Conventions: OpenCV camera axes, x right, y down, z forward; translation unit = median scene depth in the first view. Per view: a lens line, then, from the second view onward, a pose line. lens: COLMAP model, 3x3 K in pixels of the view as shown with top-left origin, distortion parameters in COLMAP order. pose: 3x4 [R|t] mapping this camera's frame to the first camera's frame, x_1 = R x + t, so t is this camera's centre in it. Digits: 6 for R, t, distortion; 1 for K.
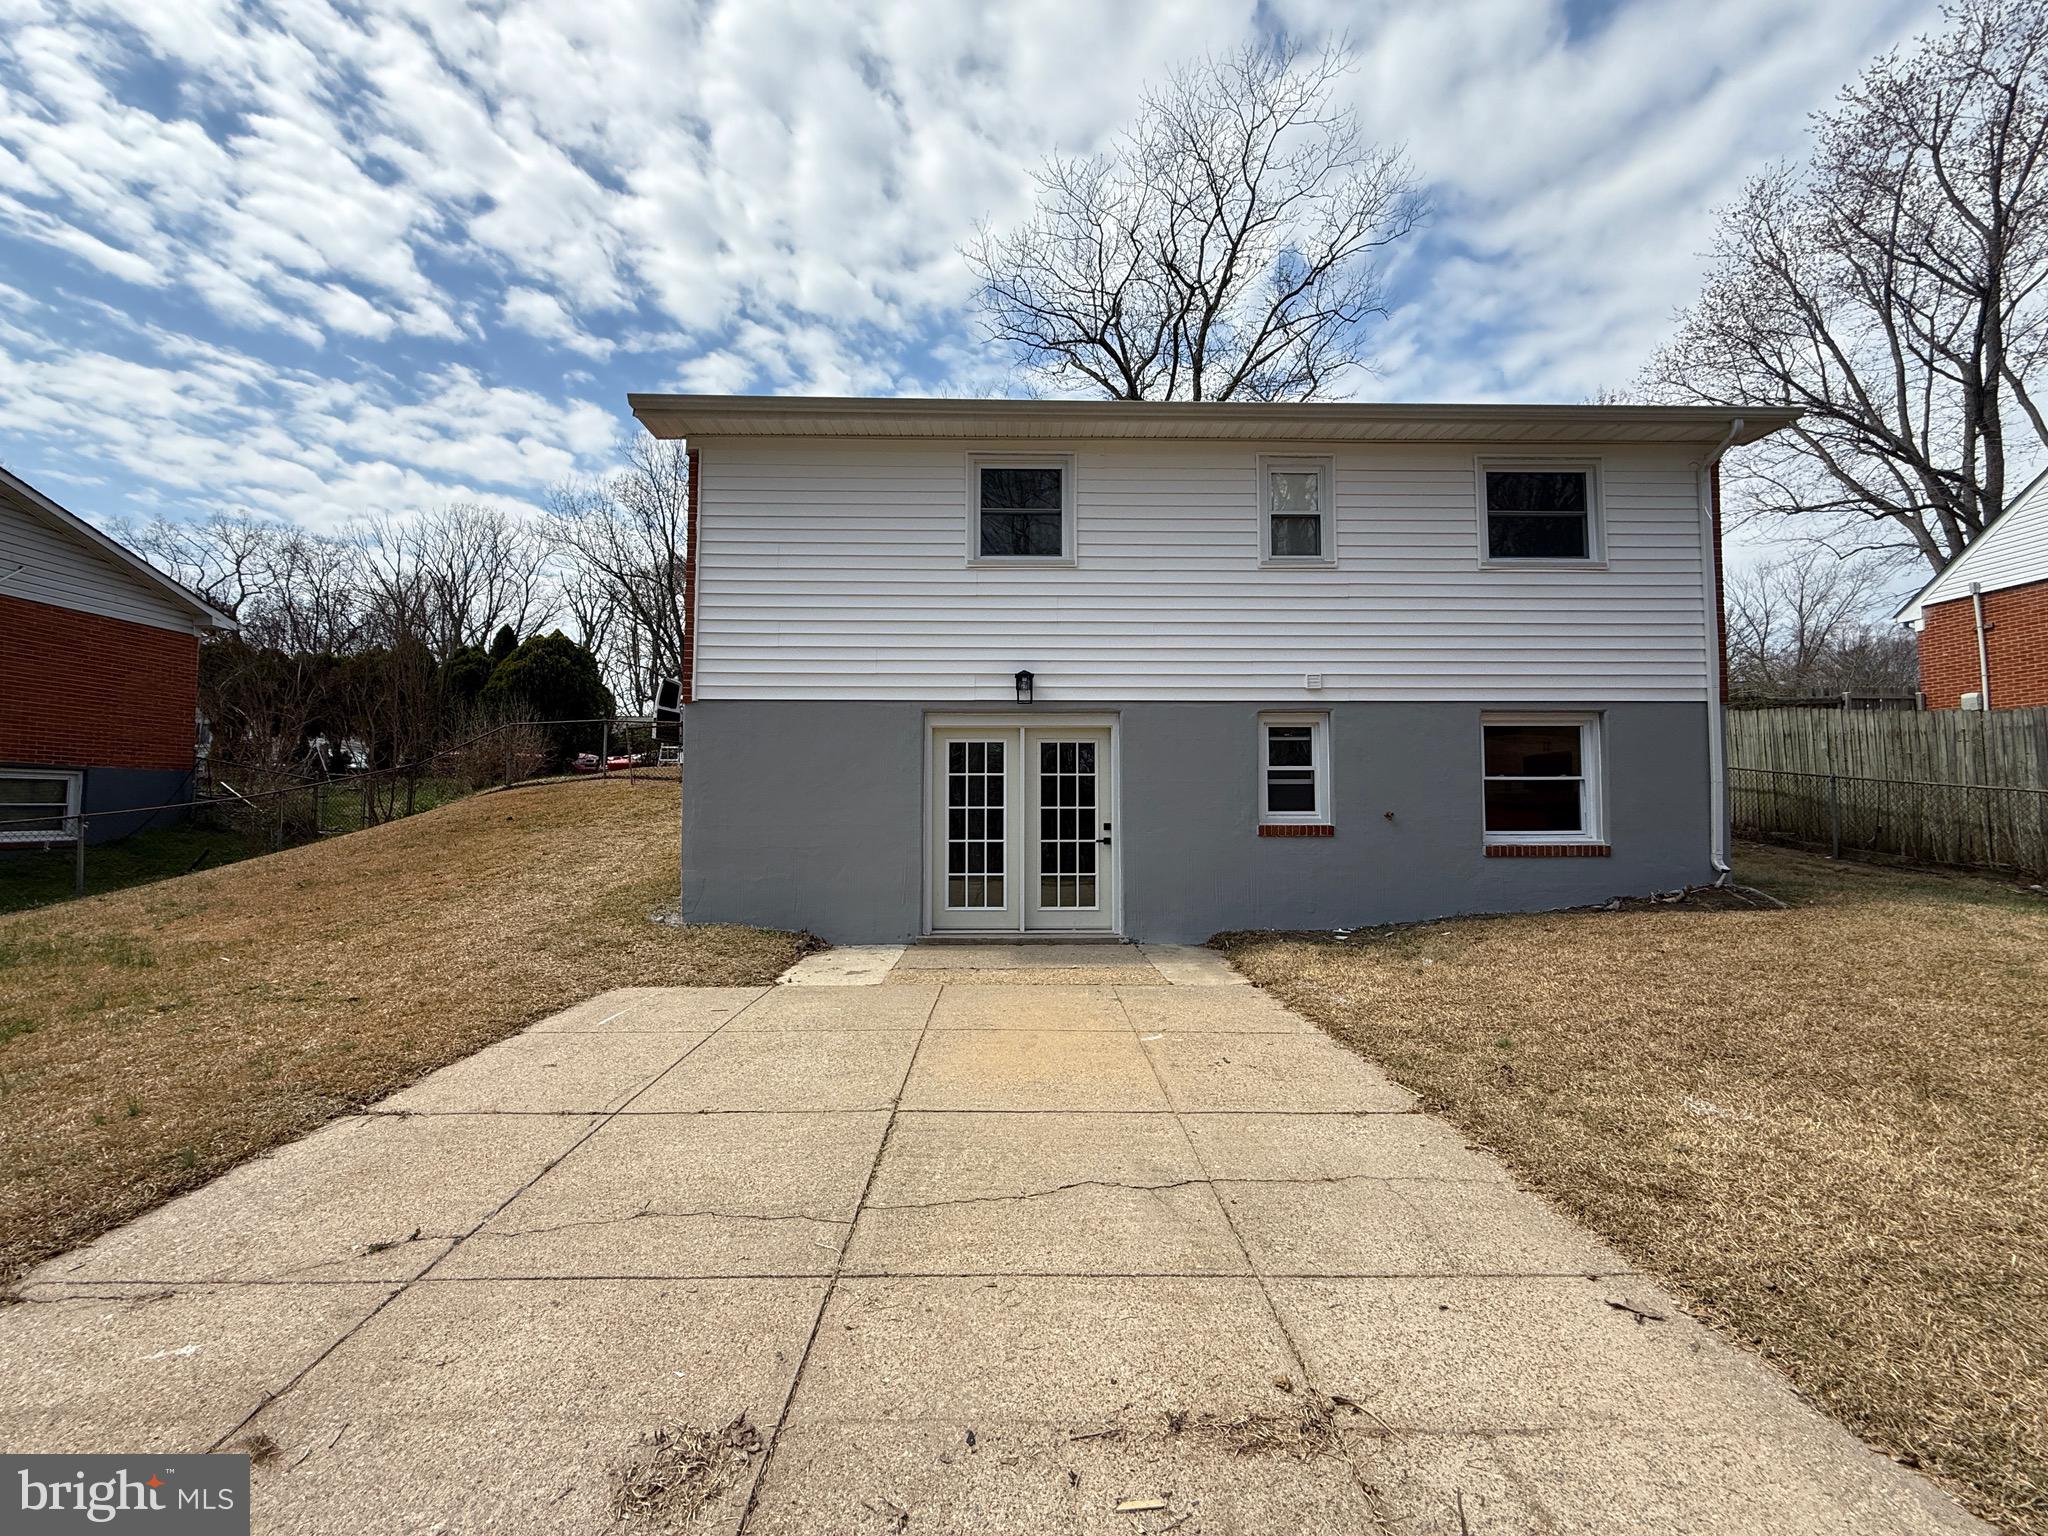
lens RADIAL K [[814.2, 0, 1022.8], [0, 814.2, 766.7], [0, 0, 1]] dist [0.000581, -0.000253]
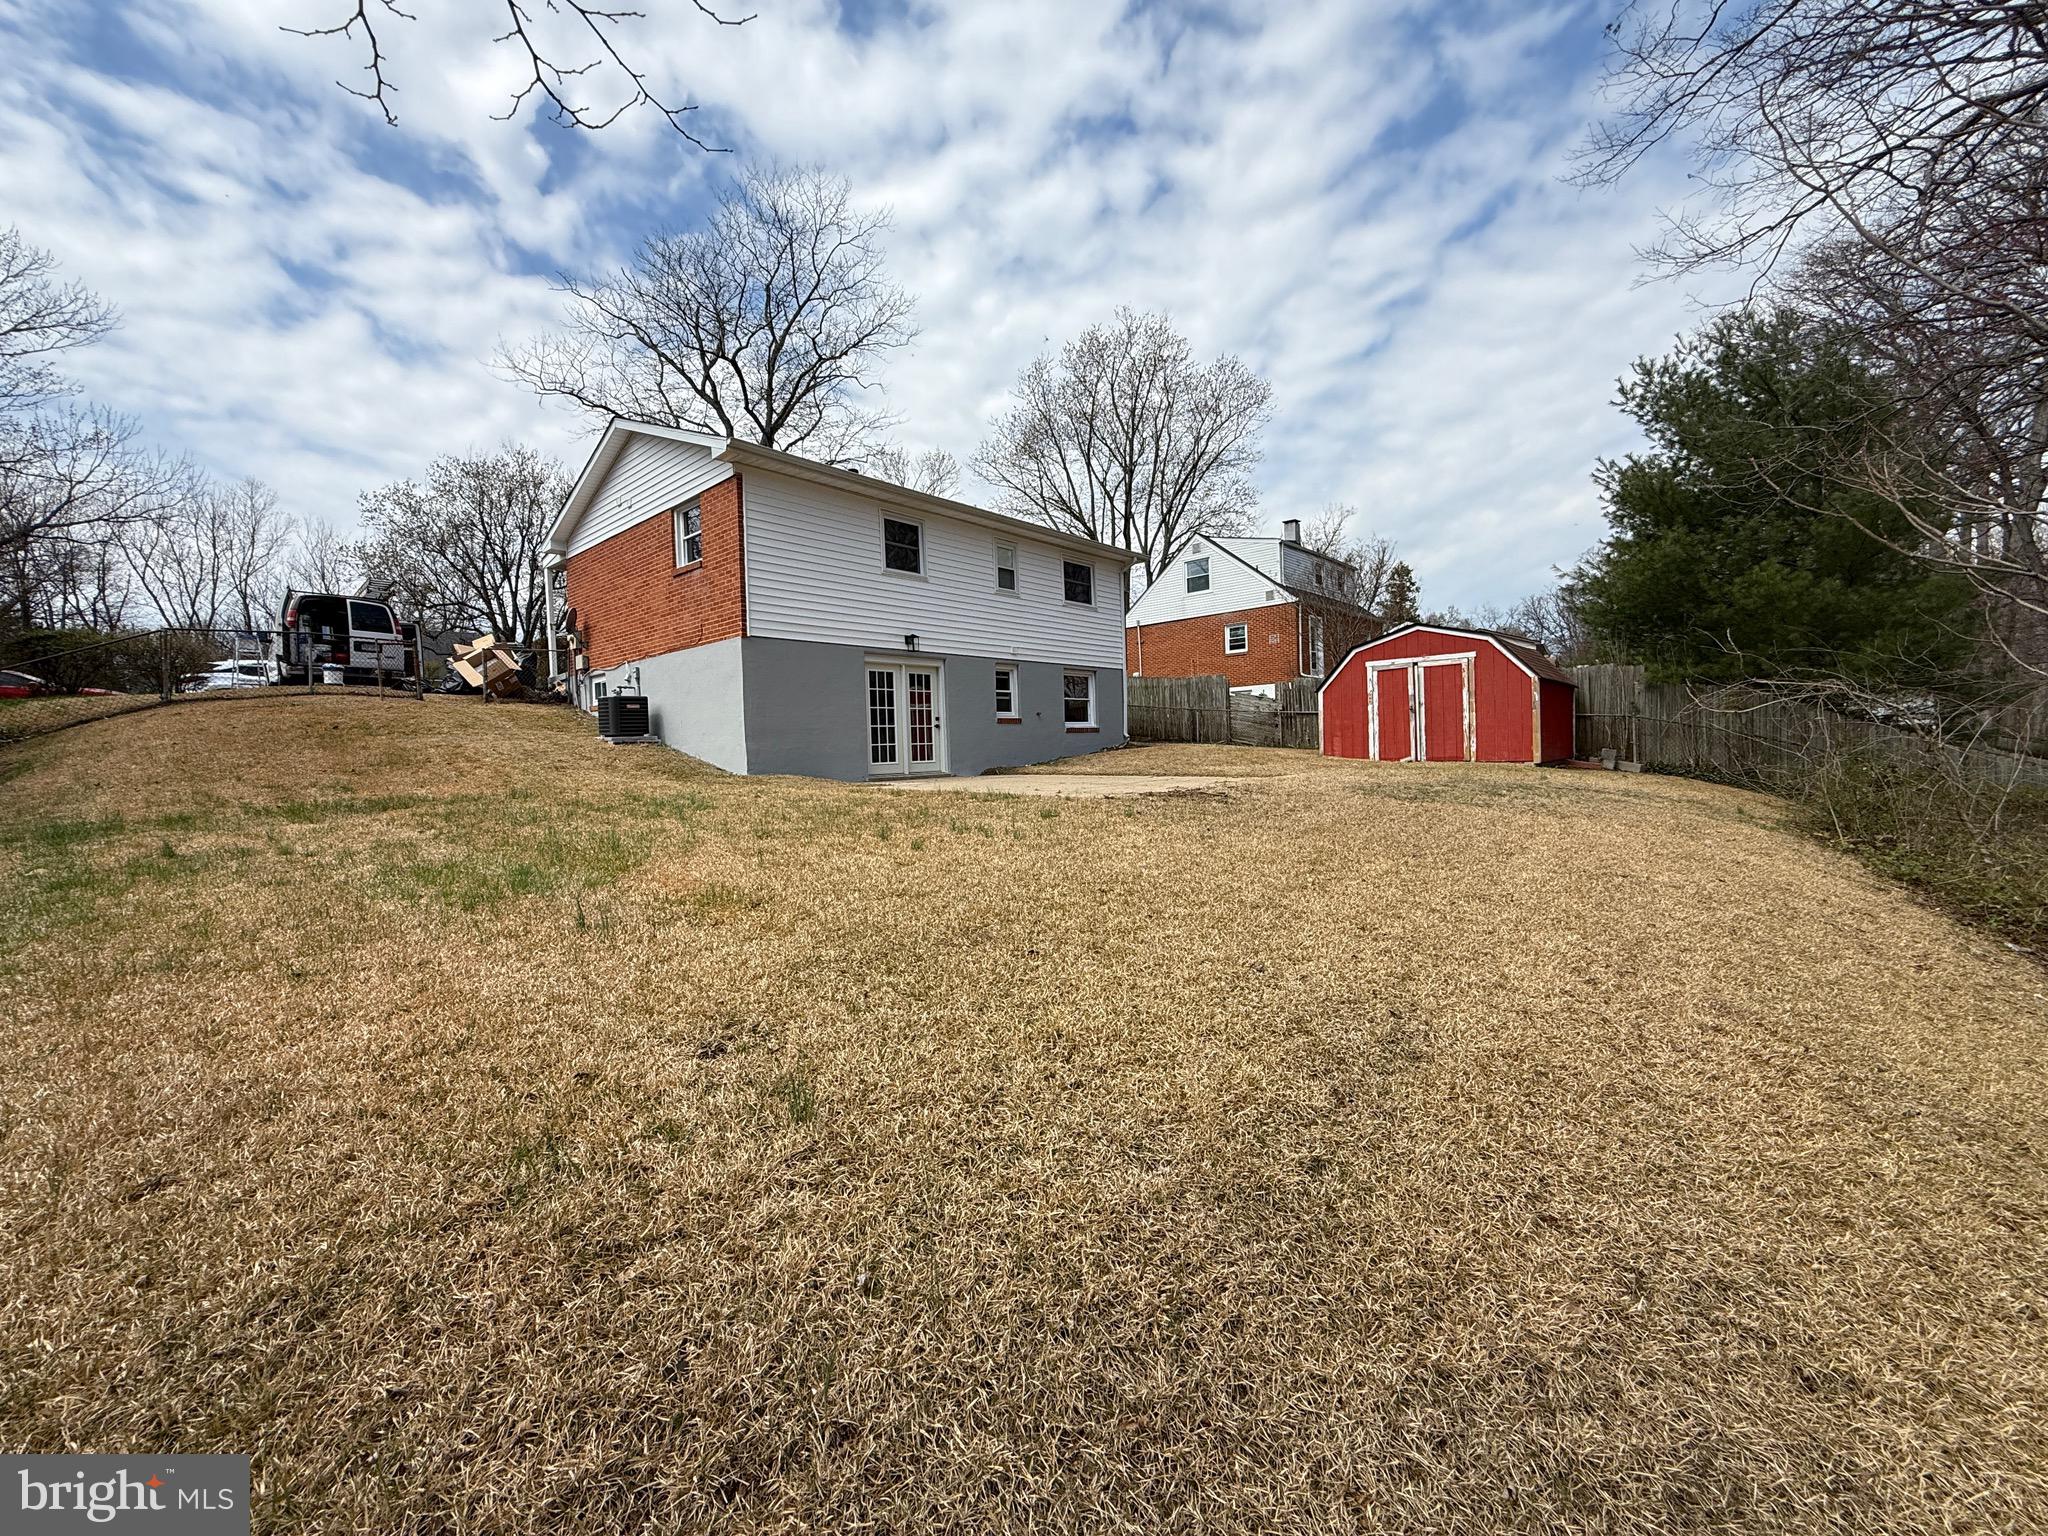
lens RADIAL K [[814.2, 0, 1025.9], [0, 814.2, 763.4], [0, 0, 1]] dist [0.000581, -0.000253]
pose [[0.678564, -0.034281, 0.733741, -1.164886], [-0.002785, 0.998783, 0.049240, 0.083438], [-0.734536, -0.035456, 0.677643, -0.457304]]
